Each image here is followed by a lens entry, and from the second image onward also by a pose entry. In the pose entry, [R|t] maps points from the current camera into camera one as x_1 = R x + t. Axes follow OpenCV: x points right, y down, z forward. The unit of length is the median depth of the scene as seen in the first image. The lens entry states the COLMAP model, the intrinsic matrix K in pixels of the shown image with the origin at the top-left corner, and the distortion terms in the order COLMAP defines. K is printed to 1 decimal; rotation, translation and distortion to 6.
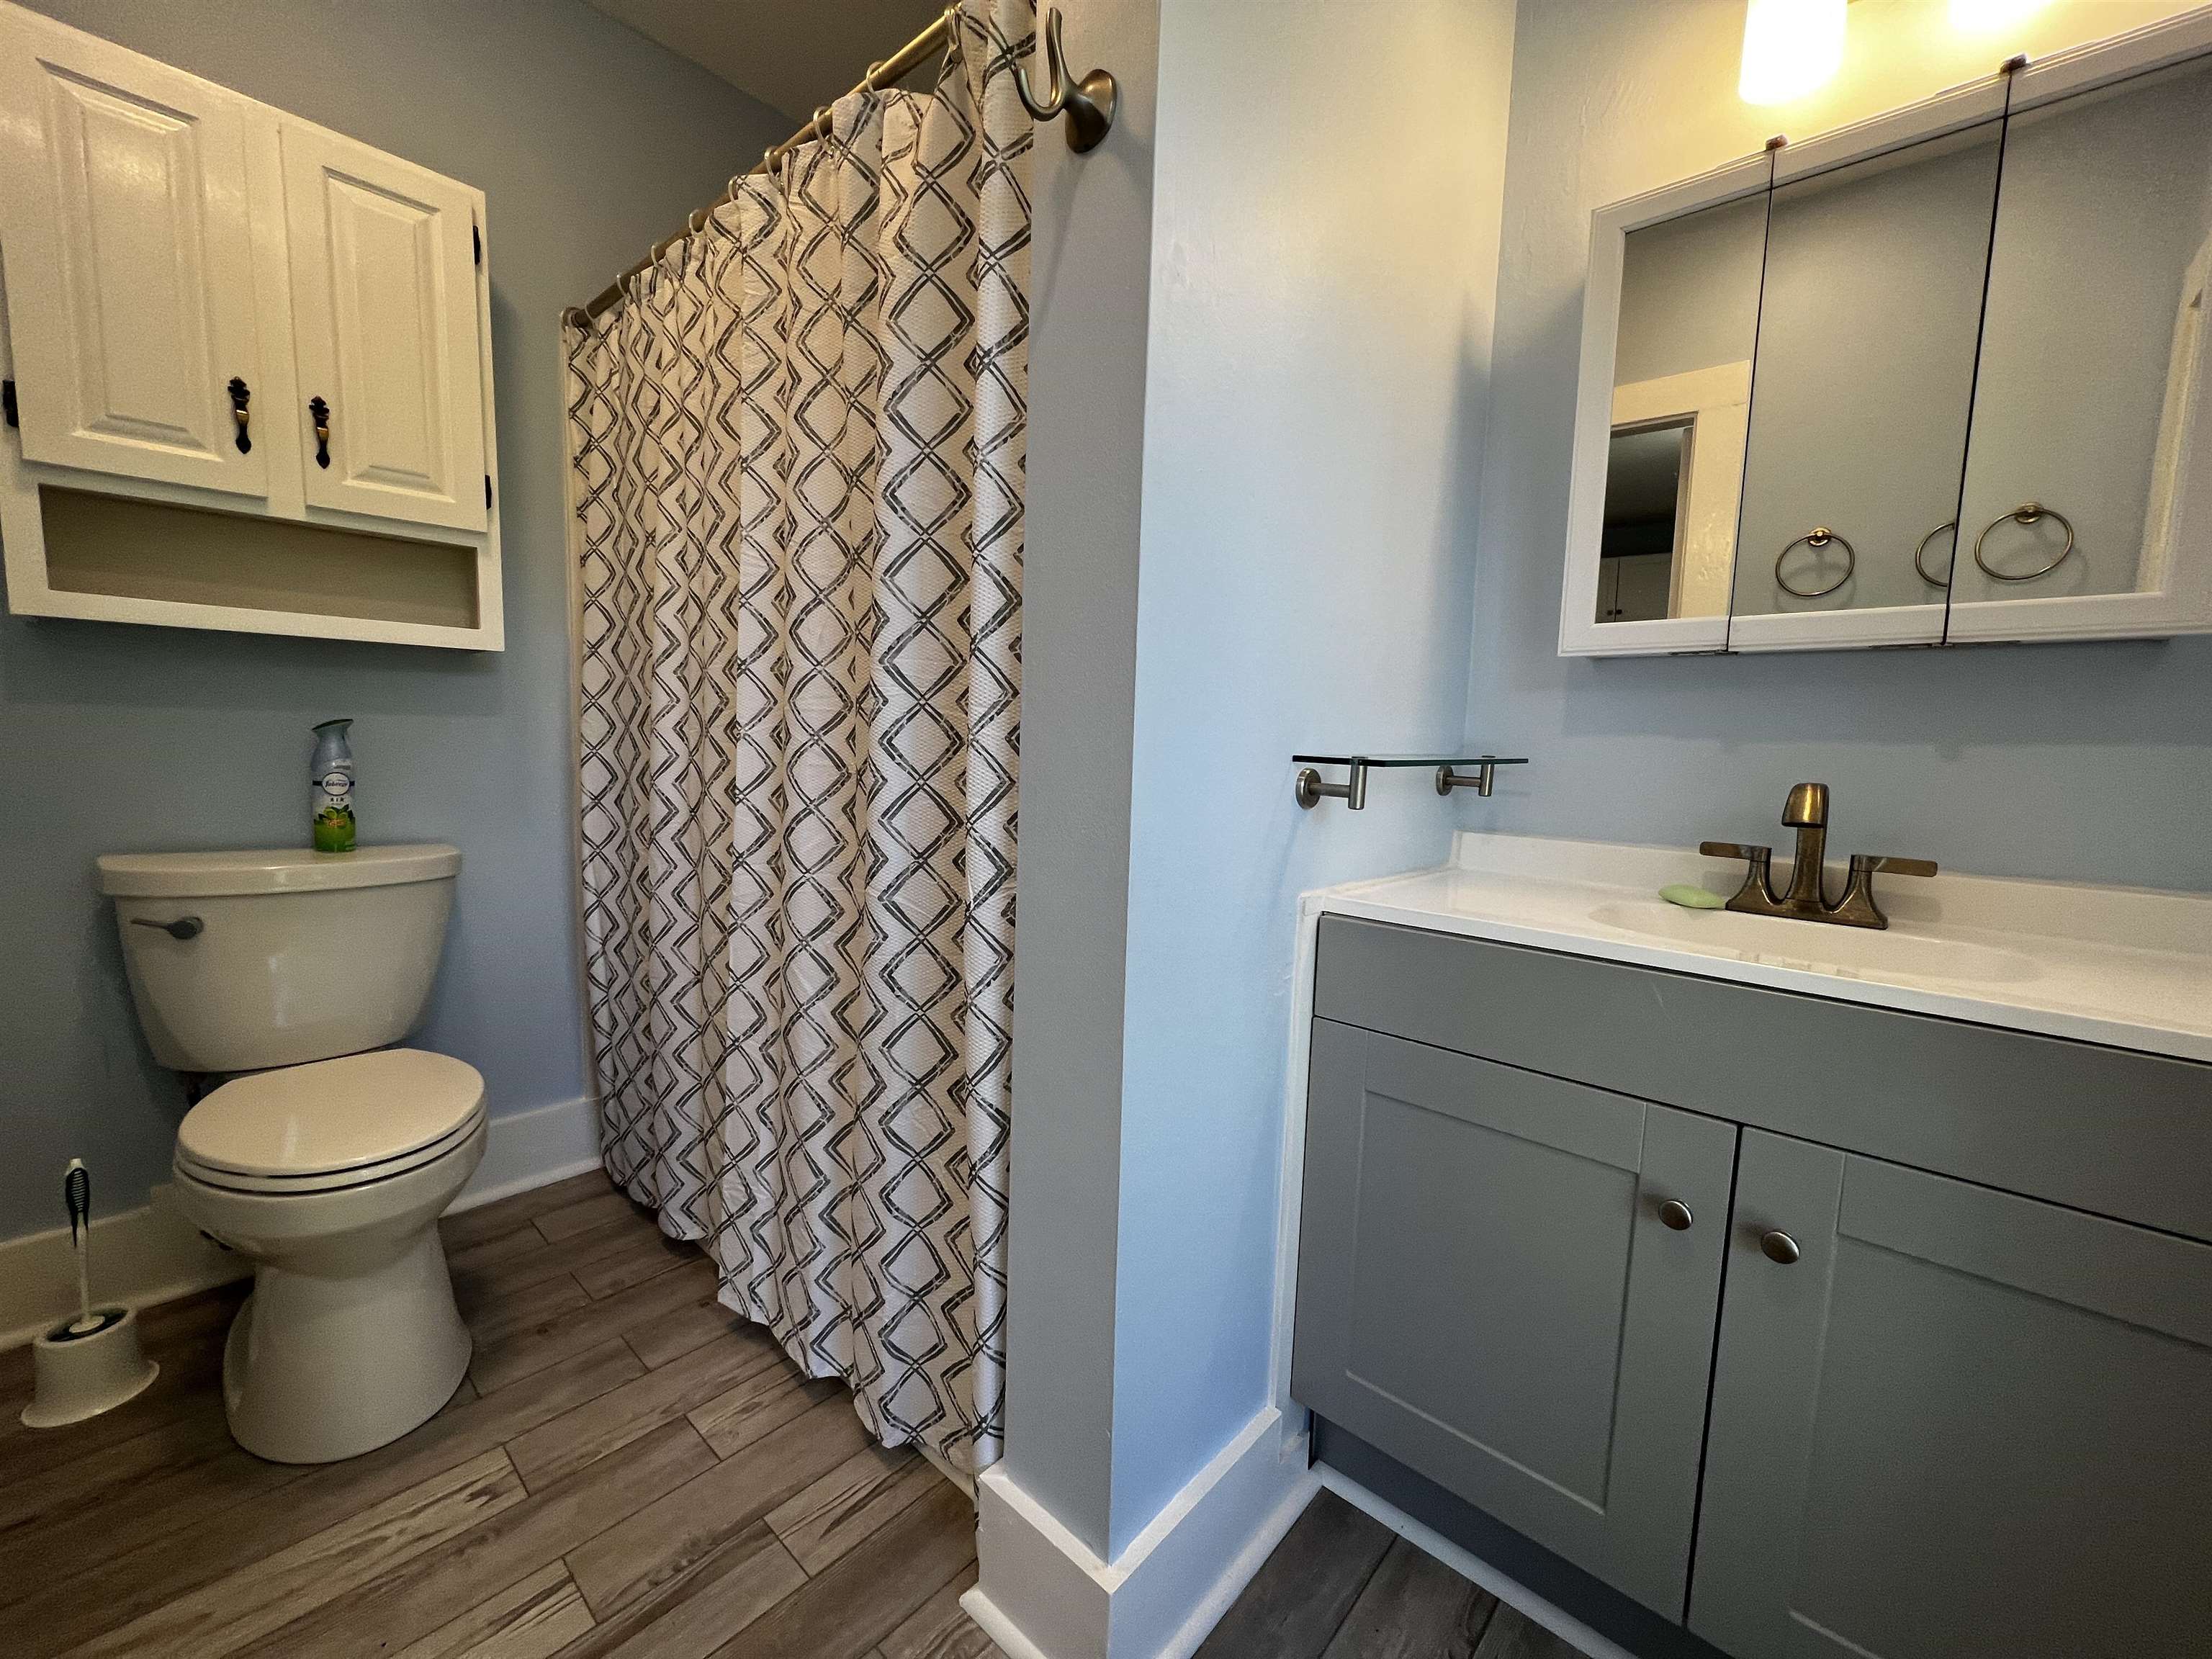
lens RADIAL K [[886.1, 0, 1106.8], [0, 886.1, 829.3], [0, 0, 1]] dist [-0.000977, 0.001102]
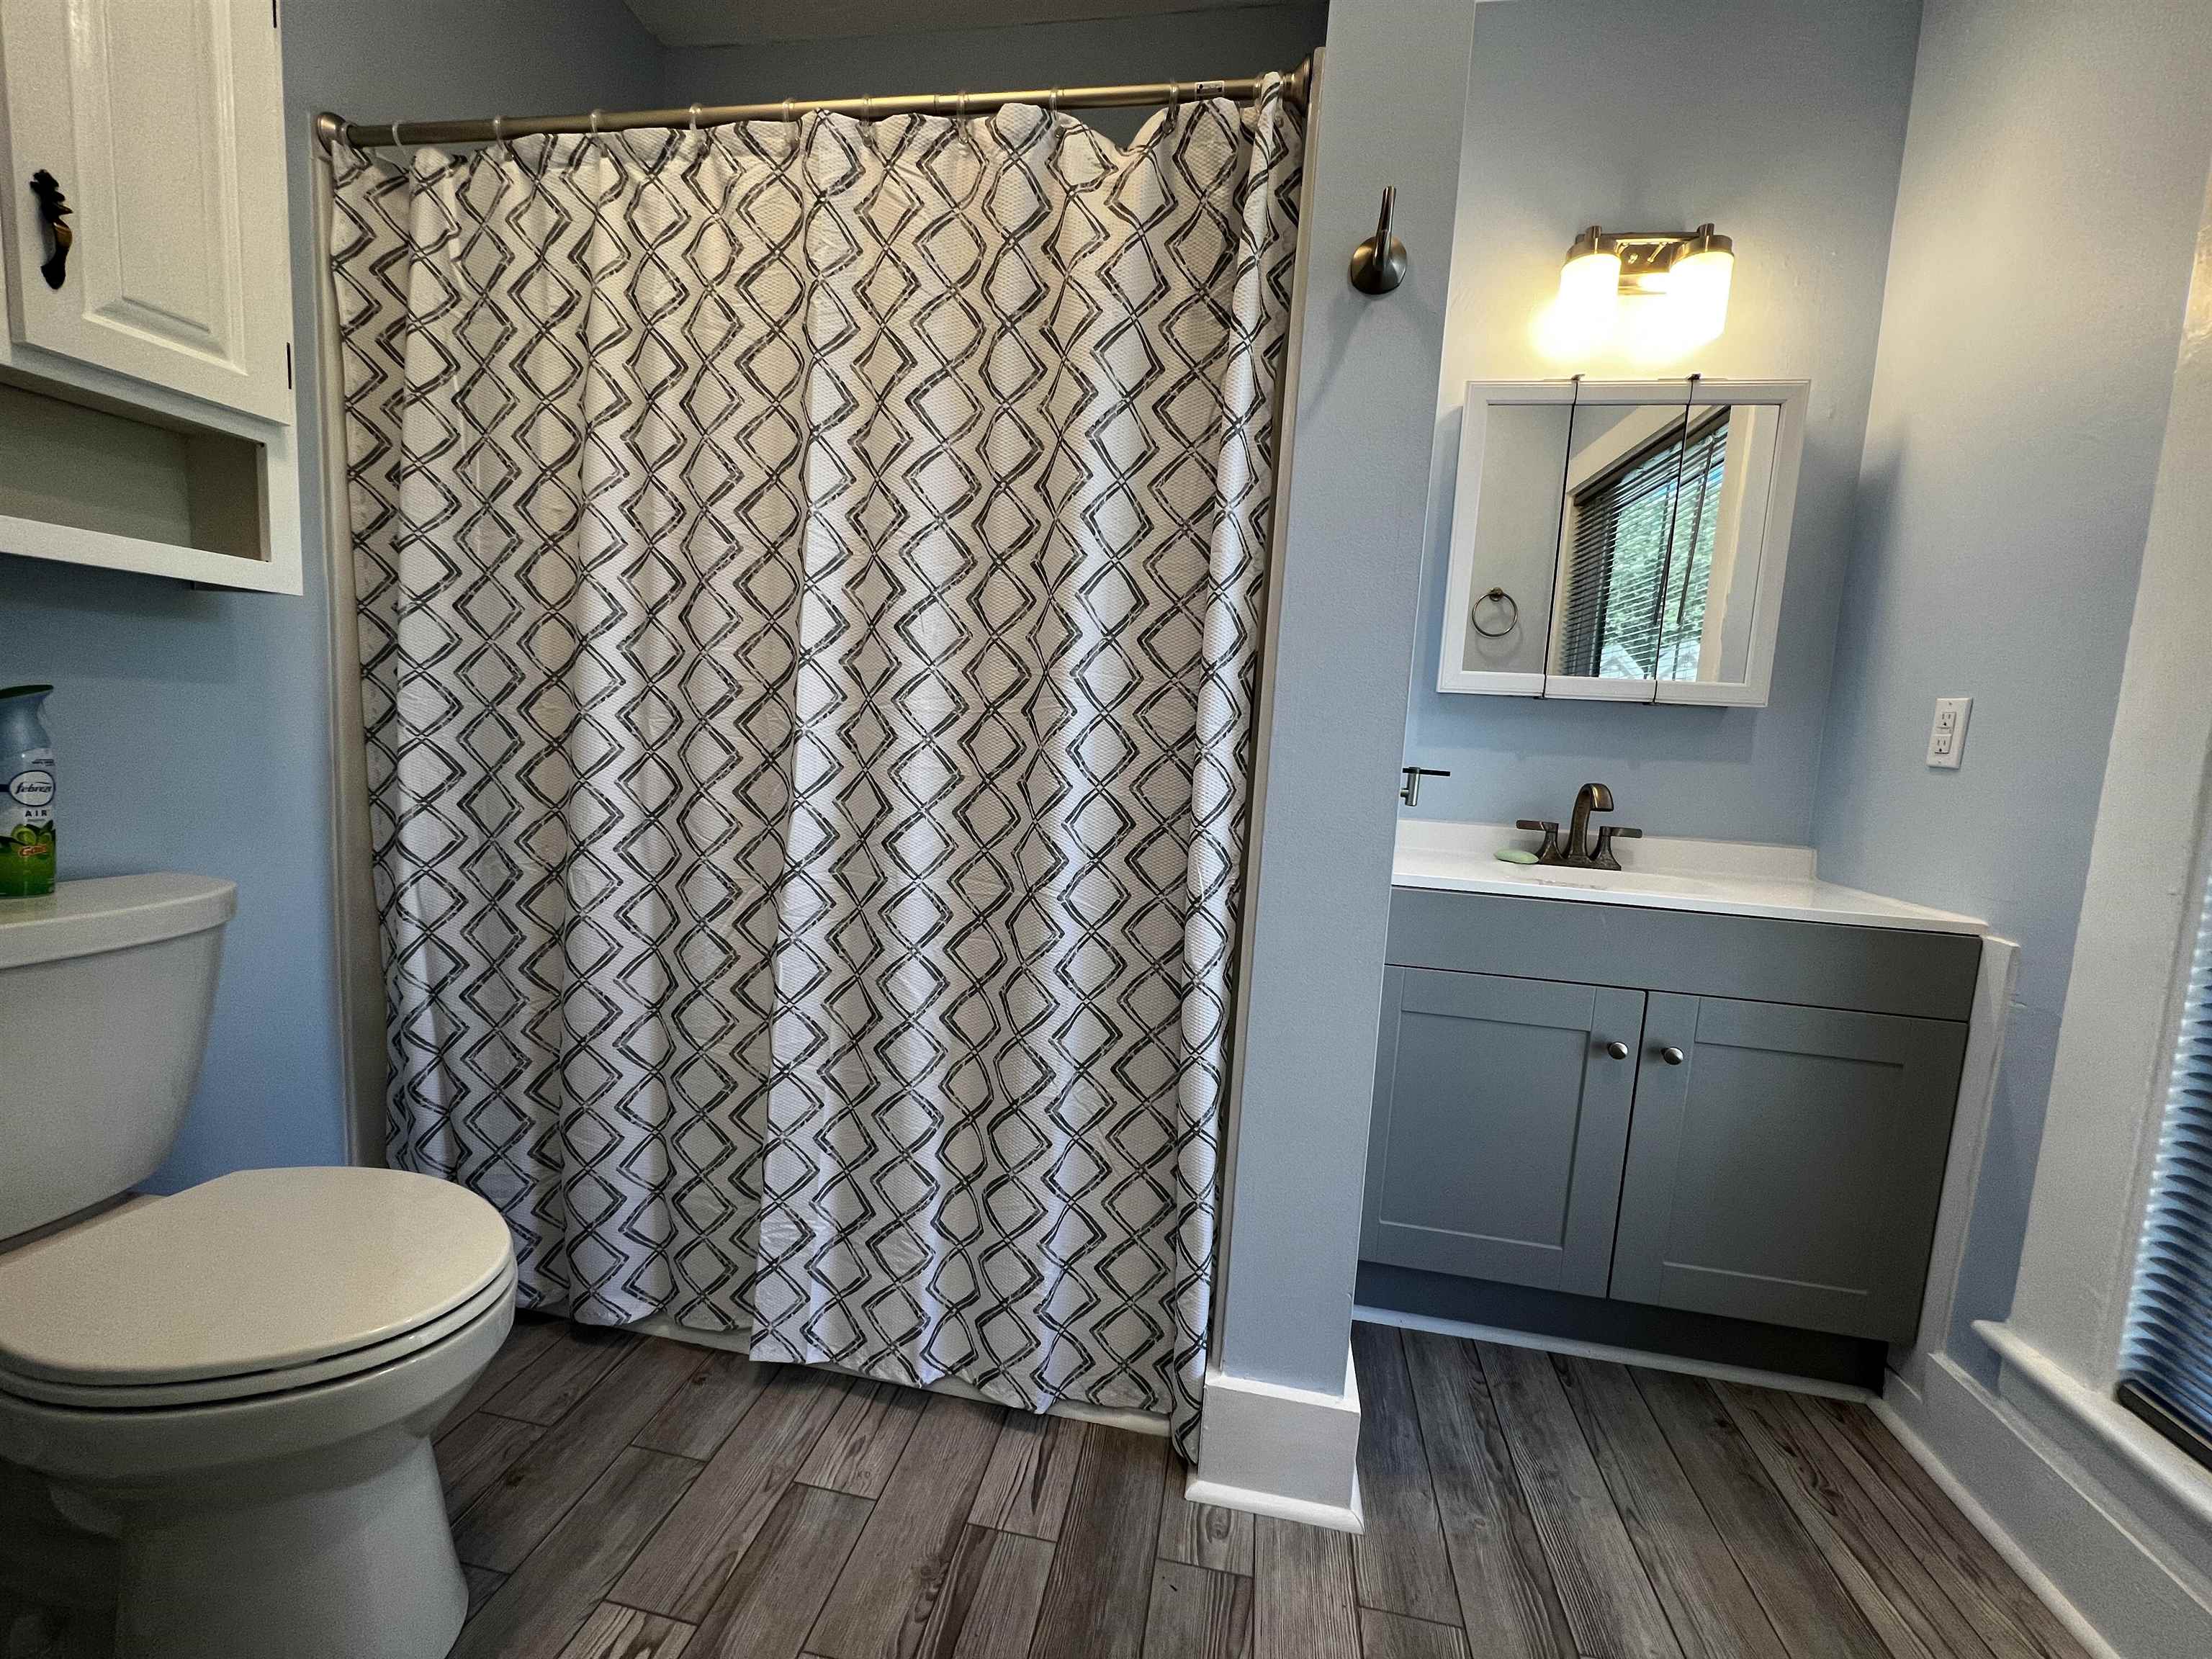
lens RADIAL K [[886.1, 0, 1117.5], [0, 886.1, 832.0], [0, 0, 1]] dist [-0.000977, 0.001102]
pose [[0.849804, -0.037102, 0.525791, -0.660962], [0.018880, 0.999022, 0.039980, -0.036610], [-0.526760, -0.024048, 0.849674, 0.063372]]
